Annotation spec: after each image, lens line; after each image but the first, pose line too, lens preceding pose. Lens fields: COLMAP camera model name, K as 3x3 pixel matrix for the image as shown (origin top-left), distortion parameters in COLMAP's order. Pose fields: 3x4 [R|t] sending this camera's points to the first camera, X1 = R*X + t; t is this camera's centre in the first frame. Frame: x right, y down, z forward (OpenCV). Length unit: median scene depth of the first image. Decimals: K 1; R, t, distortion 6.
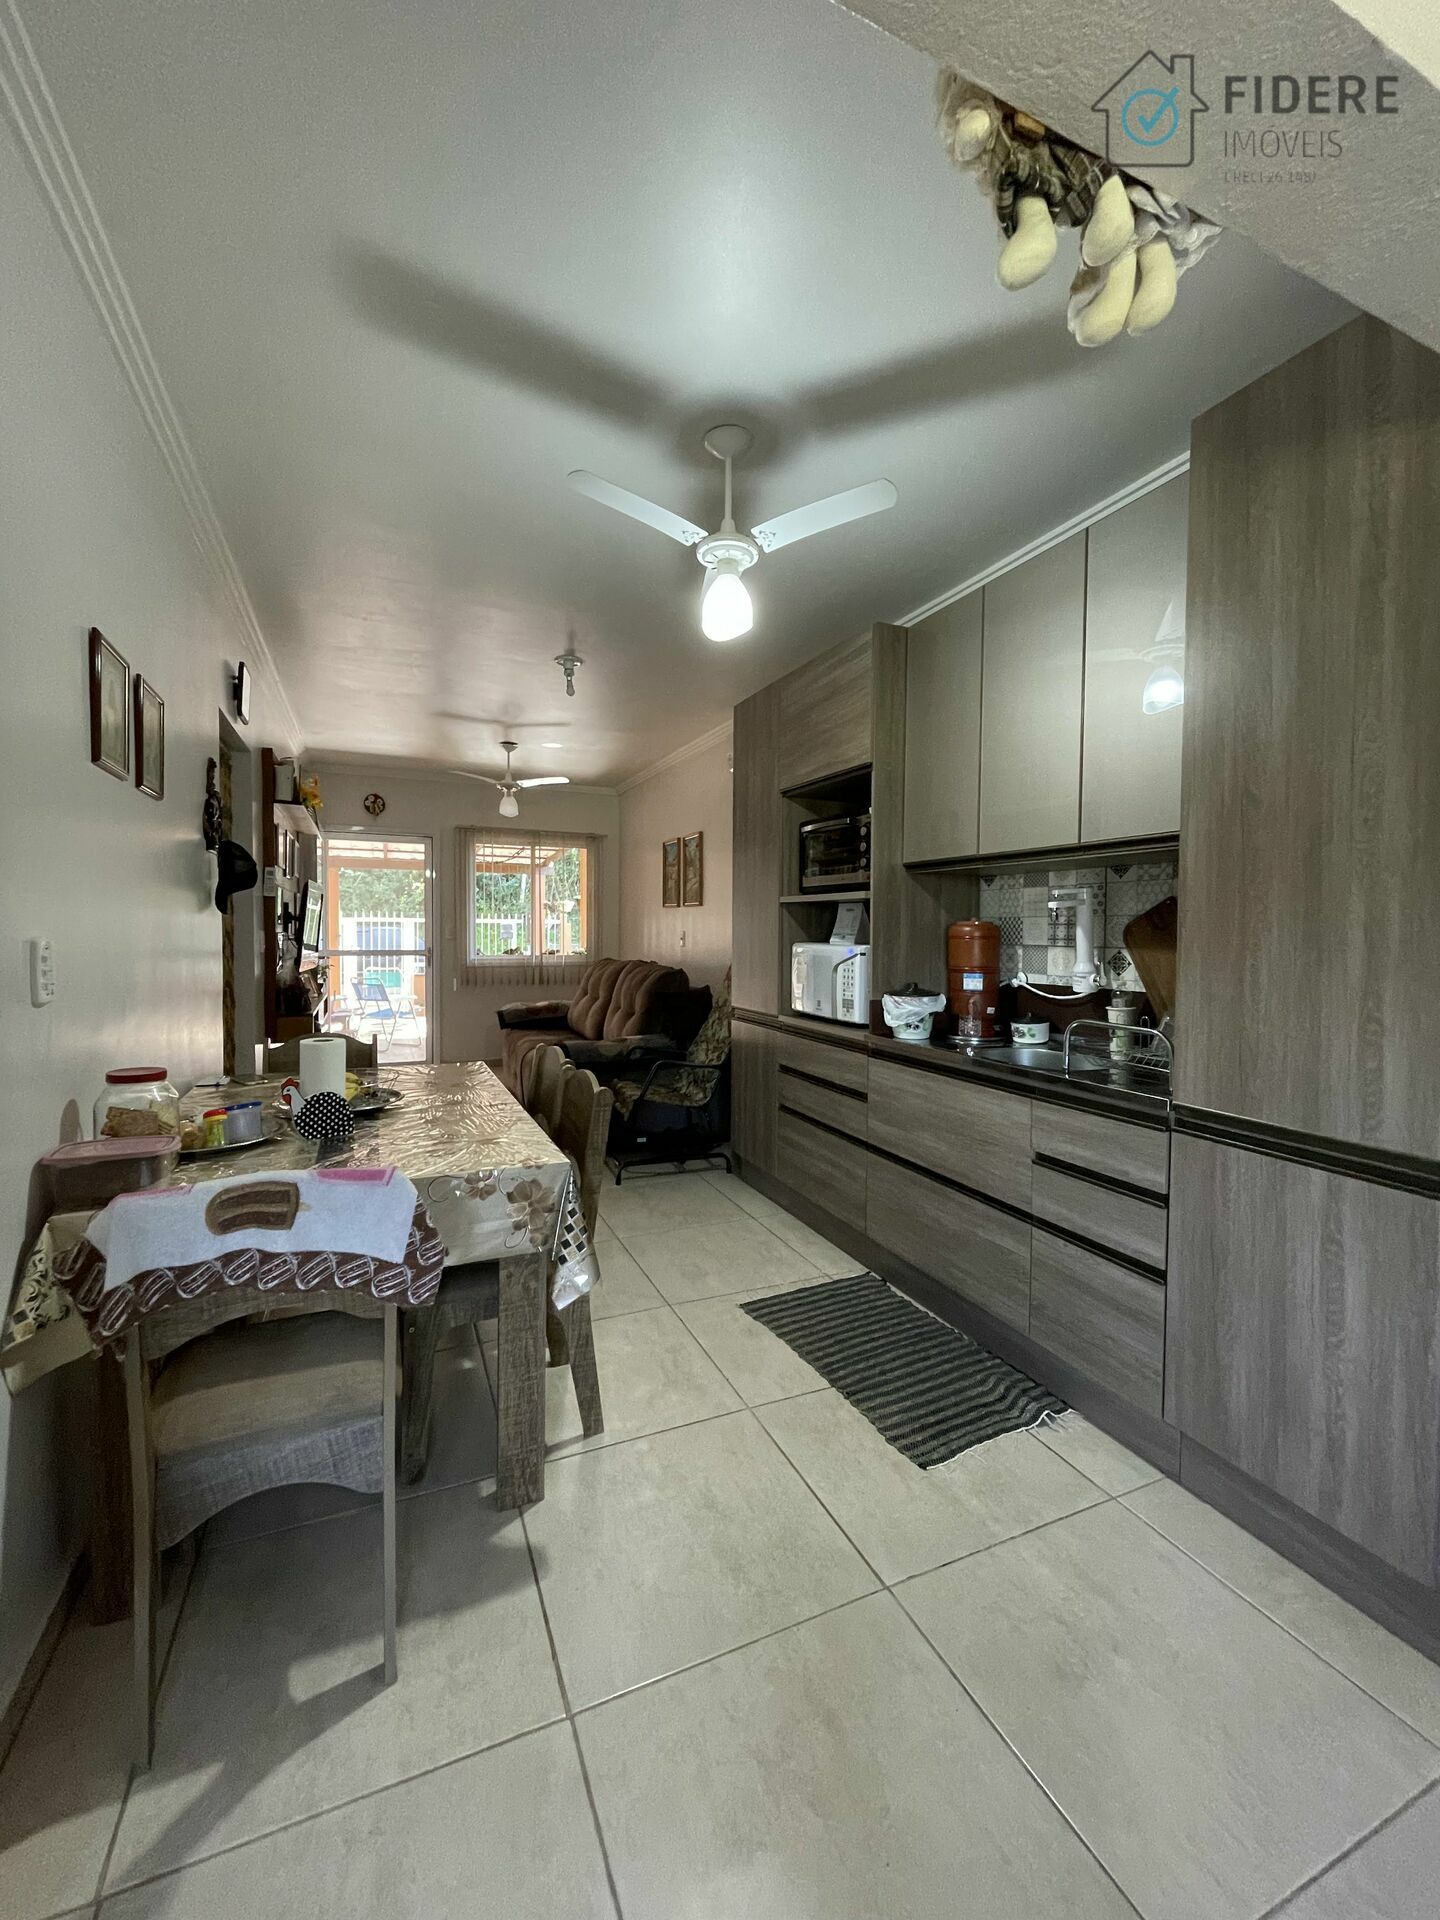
lens RADIAL K [[783.2, 0, 725.5], [0, 783.2, 958.8], [0, 0, 1]] dist [-0.002984, -0.000154]
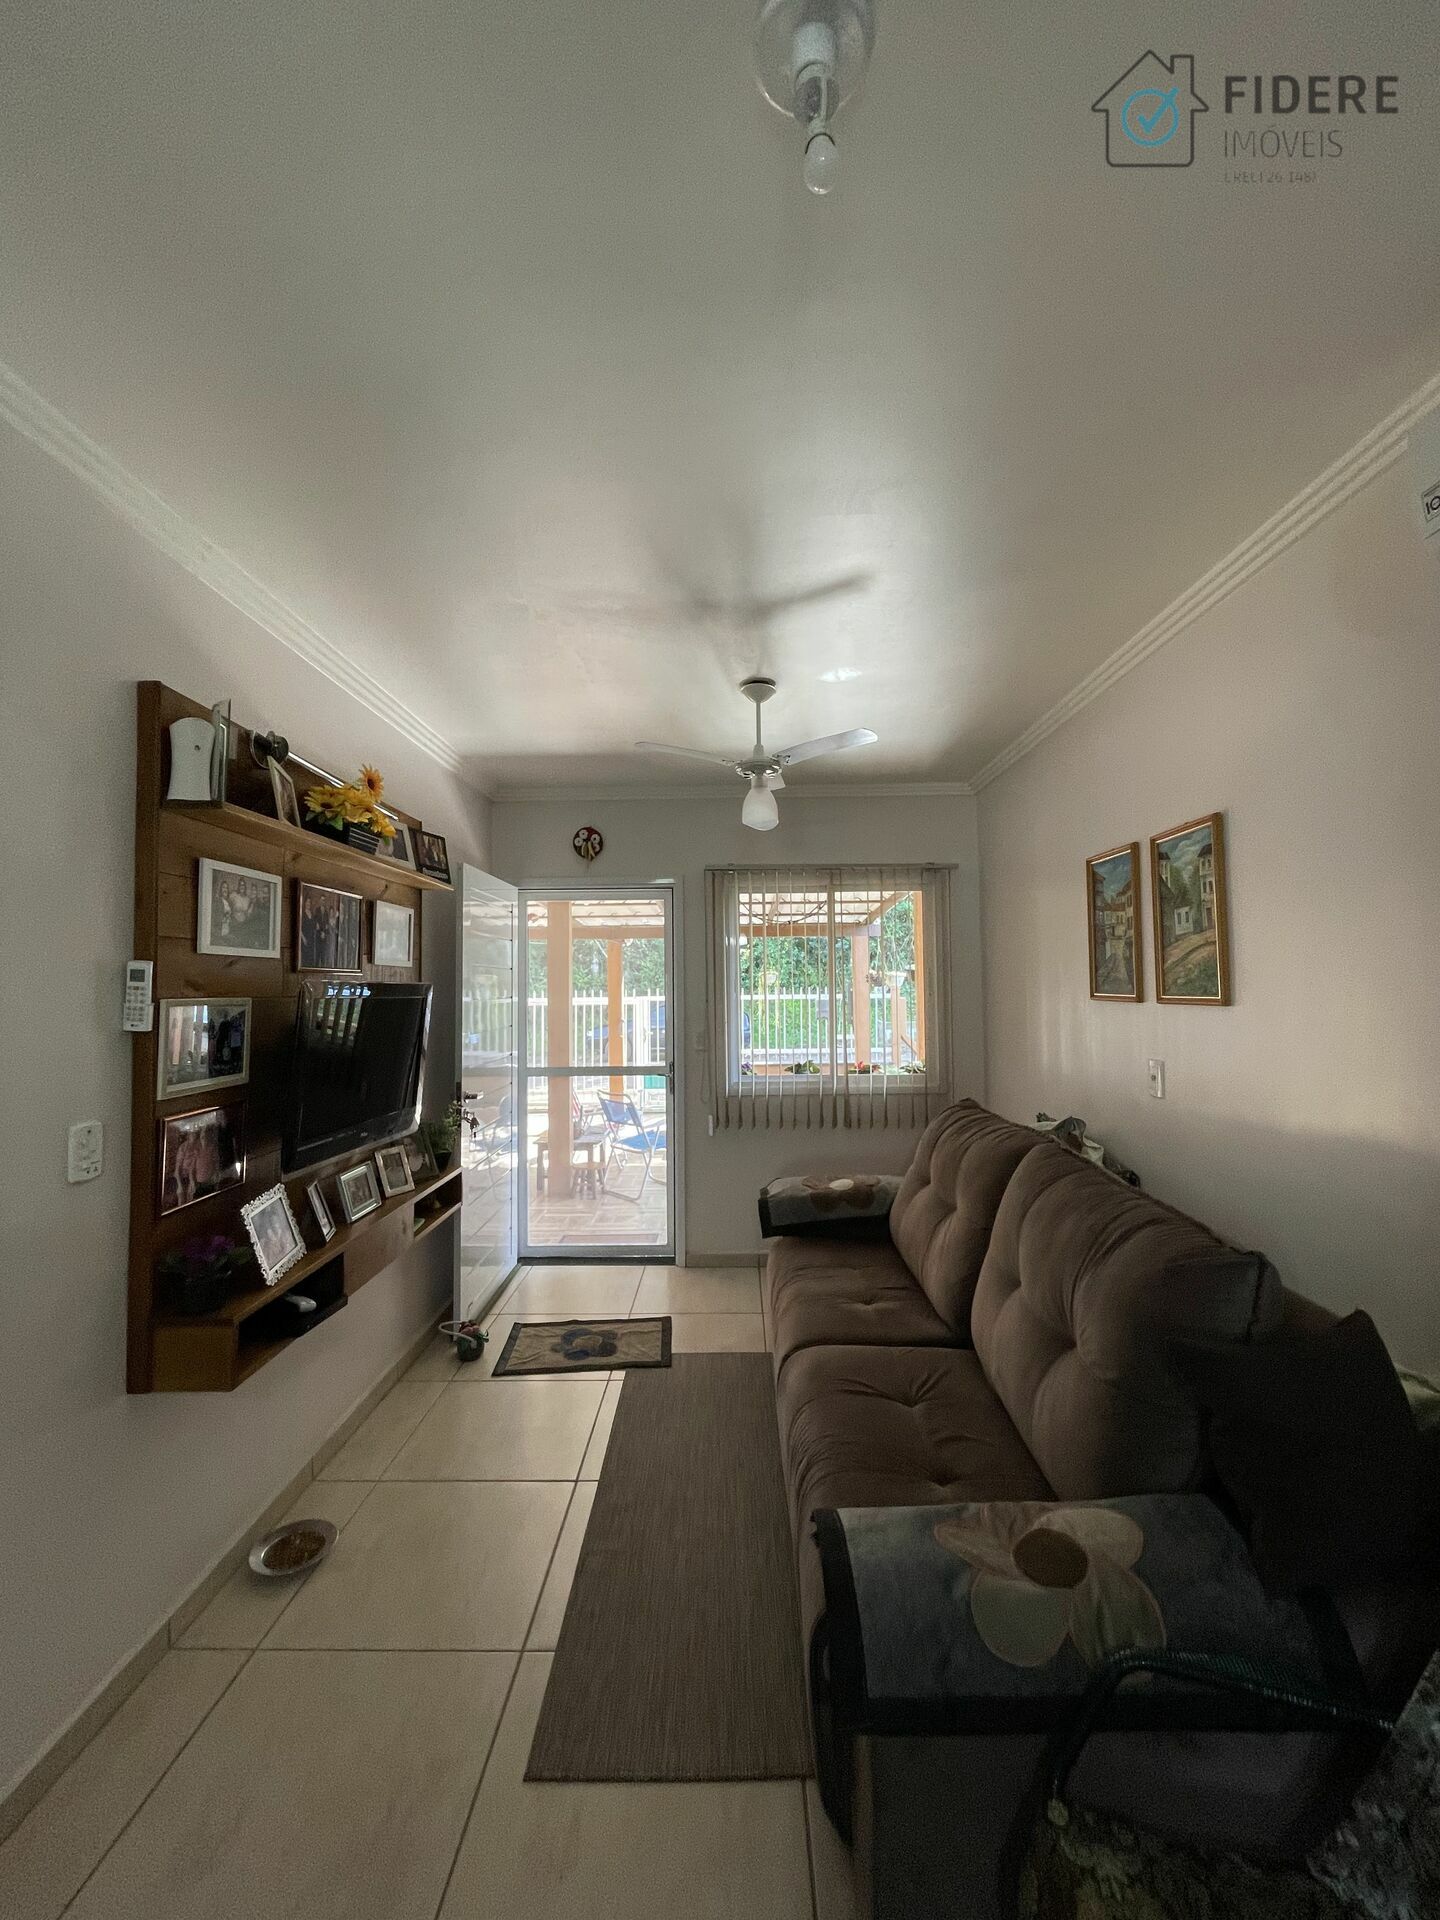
lens RADIAL K [[783.2, 0, 725.5], [0, 783.2, 958.8], [0, 0, 1]] dist [-0.002984, -0.000154]
pose [[0.910128, -0.034438, -0.412892, -0.190070], [0.004176, 0.997252, -0.073972, -0.126019], [0.414305, 0.065600, 0.907771, 1.099420]]
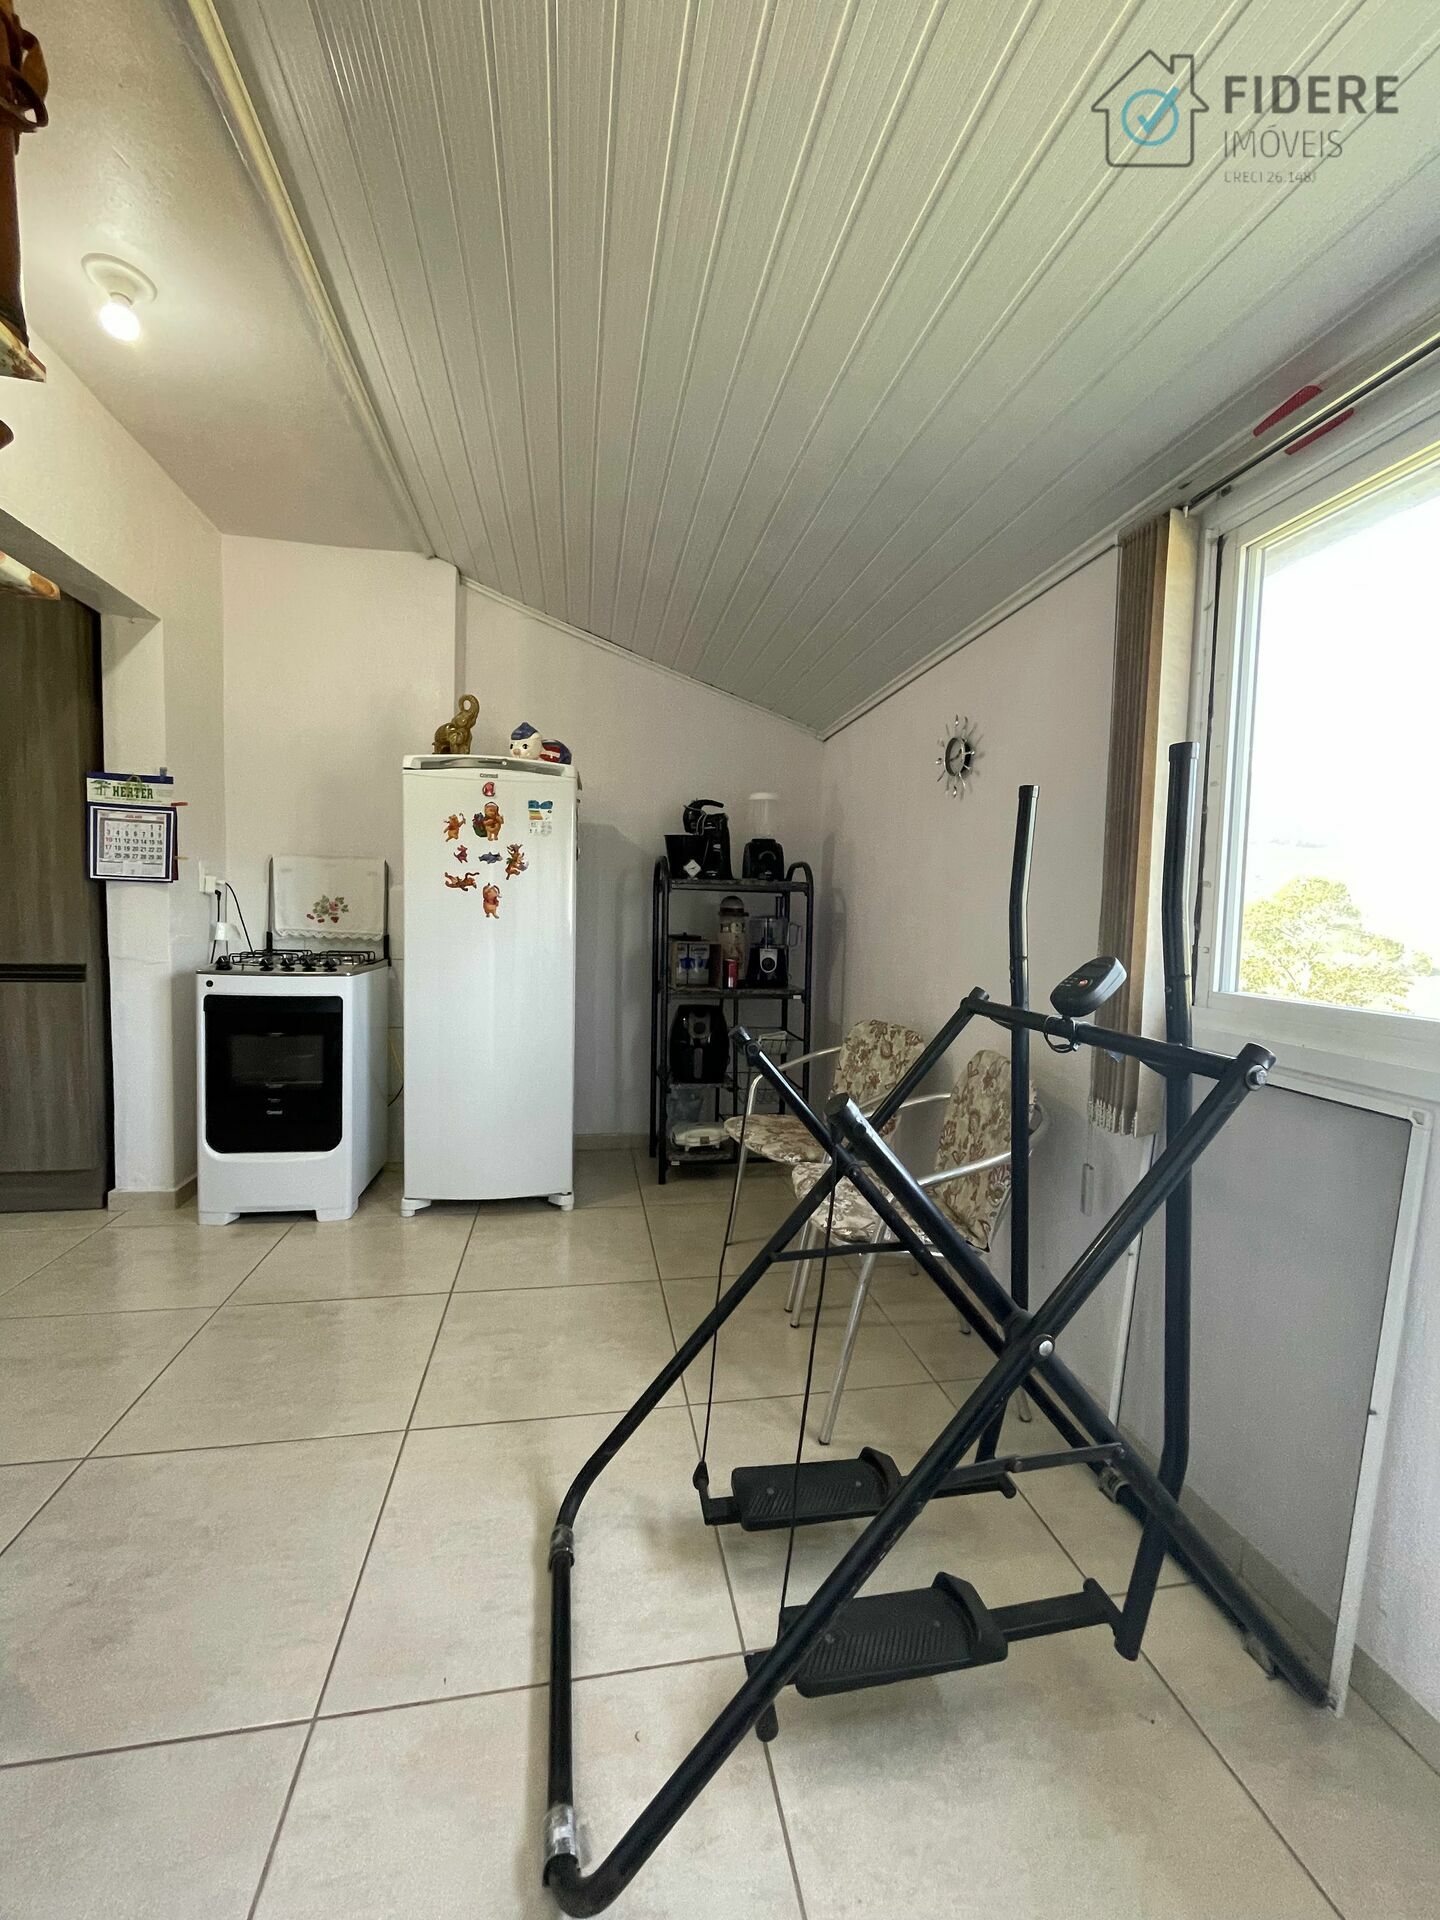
lens RADIAL K [[782.3, 0, 723.6], [0, 782.3, 958.1], [0, 0, 1]] dist [0.000195, -0.000429]
pose [[0.227434, -0.061298, 0.971862, -0.330353], [0.010512, 0.998113, 0.060494, 0.063348], [-0.973737, -0.003543, 0.227649, -0.523177]]
